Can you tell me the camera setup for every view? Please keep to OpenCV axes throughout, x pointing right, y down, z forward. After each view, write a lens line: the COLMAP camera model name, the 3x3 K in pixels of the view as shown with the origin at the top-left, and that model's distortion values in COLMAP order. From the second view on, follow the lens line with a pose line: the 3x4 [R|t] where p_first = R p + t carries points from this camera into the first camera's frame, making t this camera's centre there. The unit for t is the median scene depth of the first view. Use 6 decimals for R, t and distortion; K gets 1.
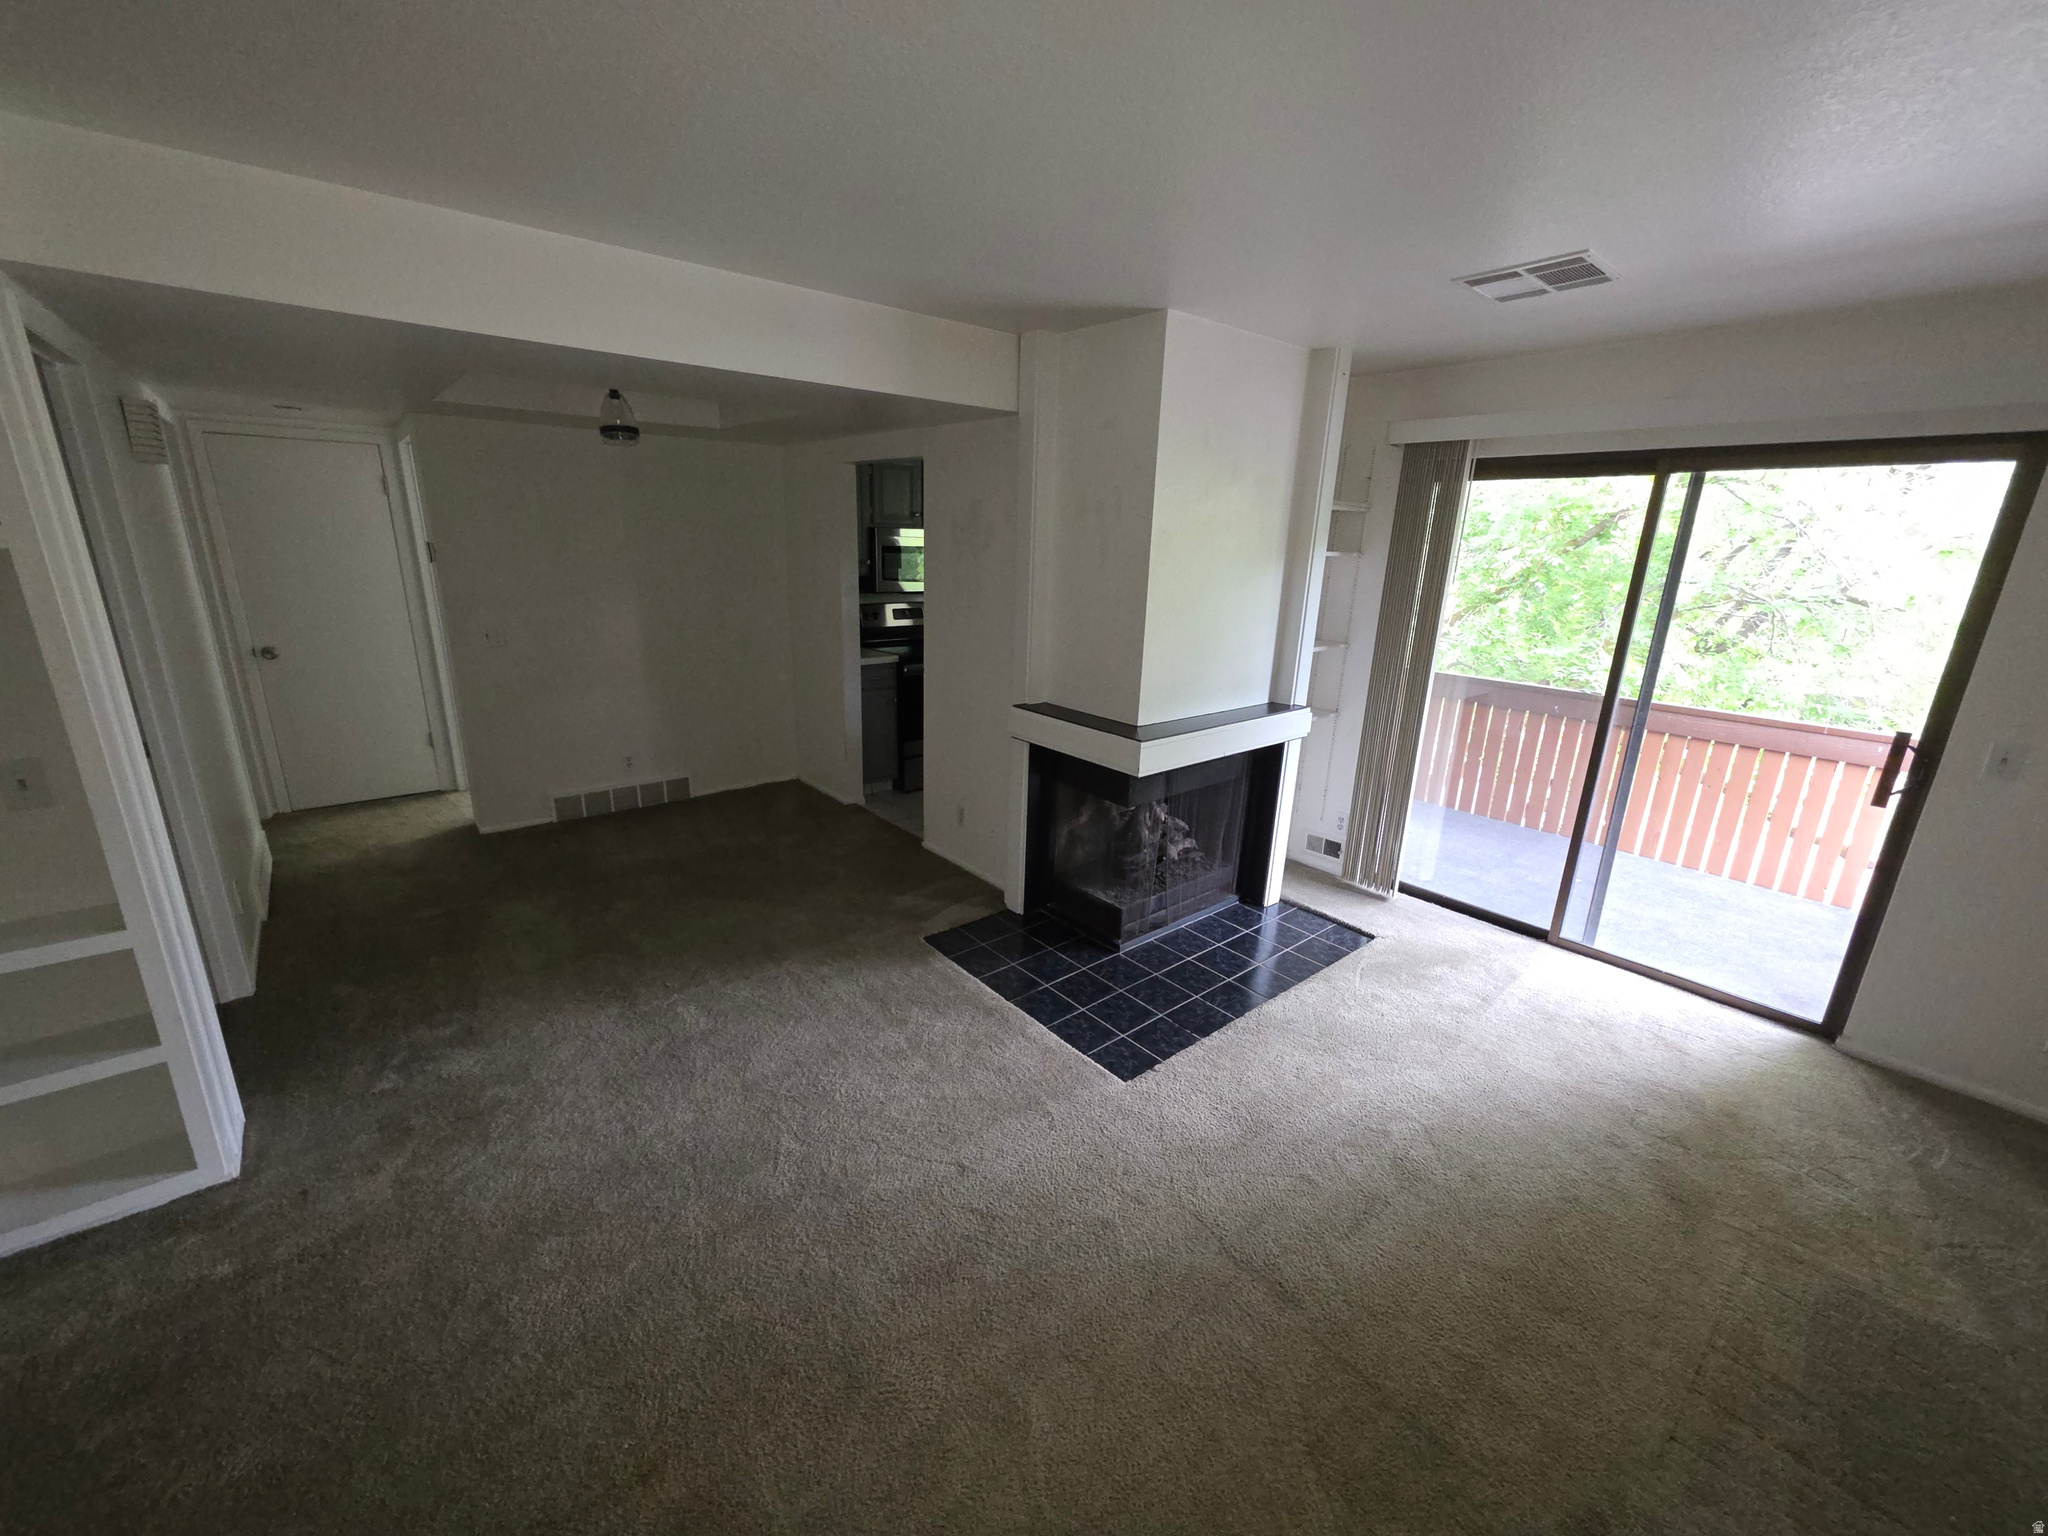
lens RADIAL K [[815.4, 0, 1020.5], [0, 815.4, 771.9], [0, 0, 1]] dist [-0.001128, 0.001008]
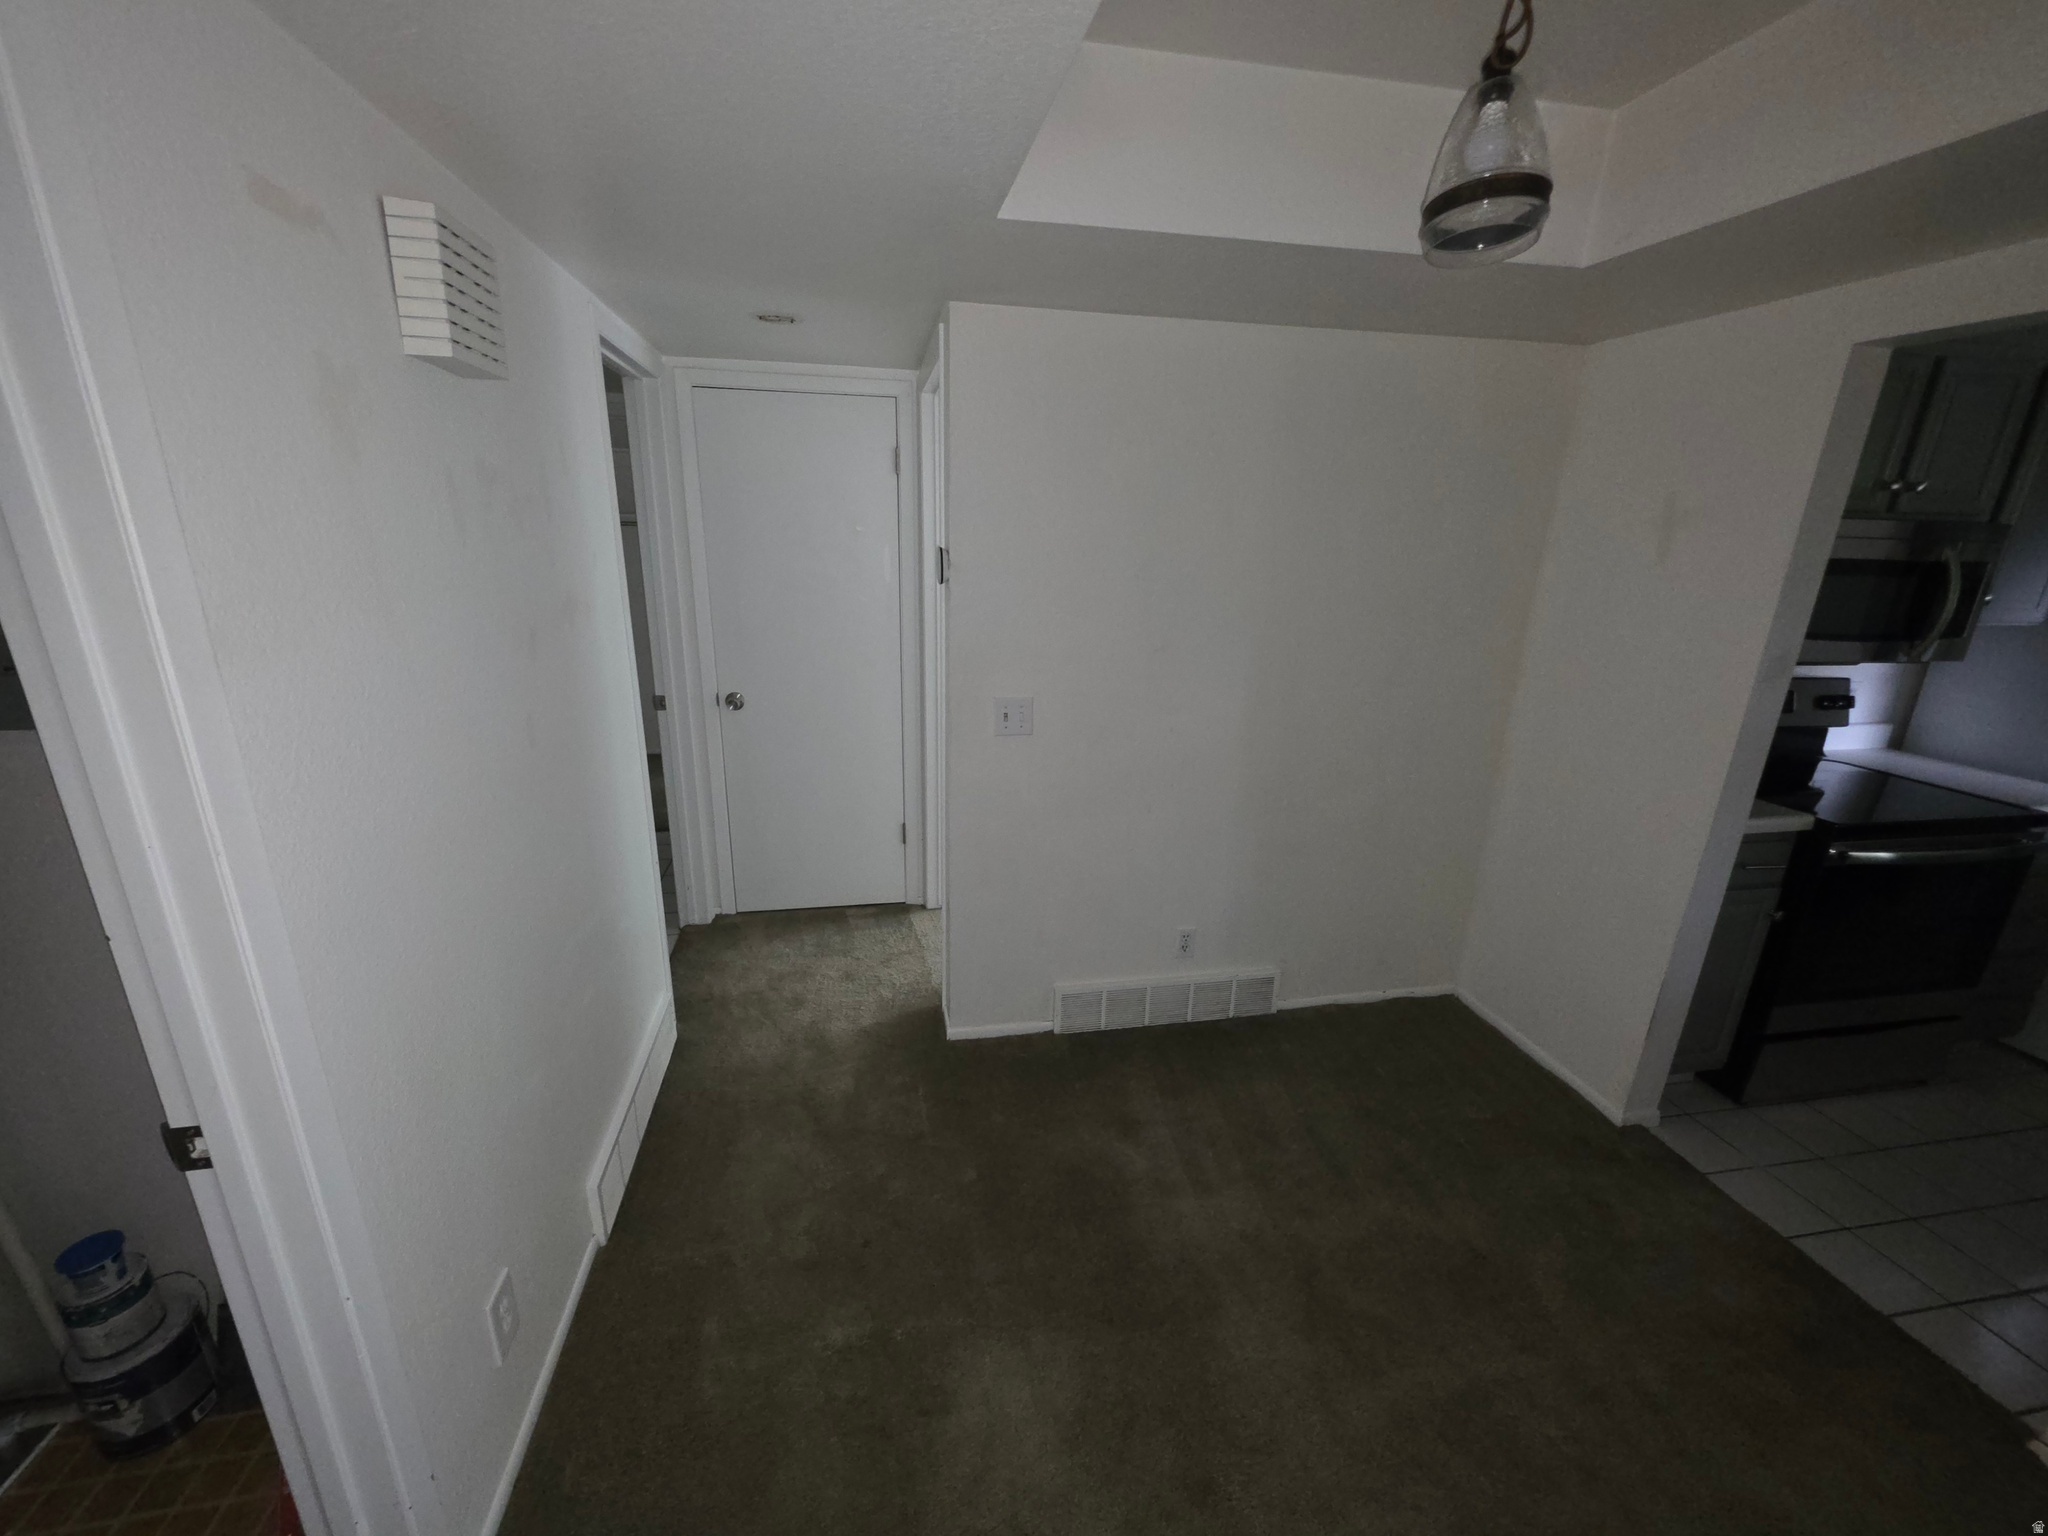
lens RADIAL K [[815.4, 0, 1013.7], [0, 815.4, 771.1], [0, 0, 1]] dist [-0.001128, 0.001008]
pose [[0.870823, 0.133648, -0.473081, -0.478909], [-0.135068, 0.990346, 0.031153, -0.185489], [0.472678, 0.036770, 0.880468, 0.645402]]
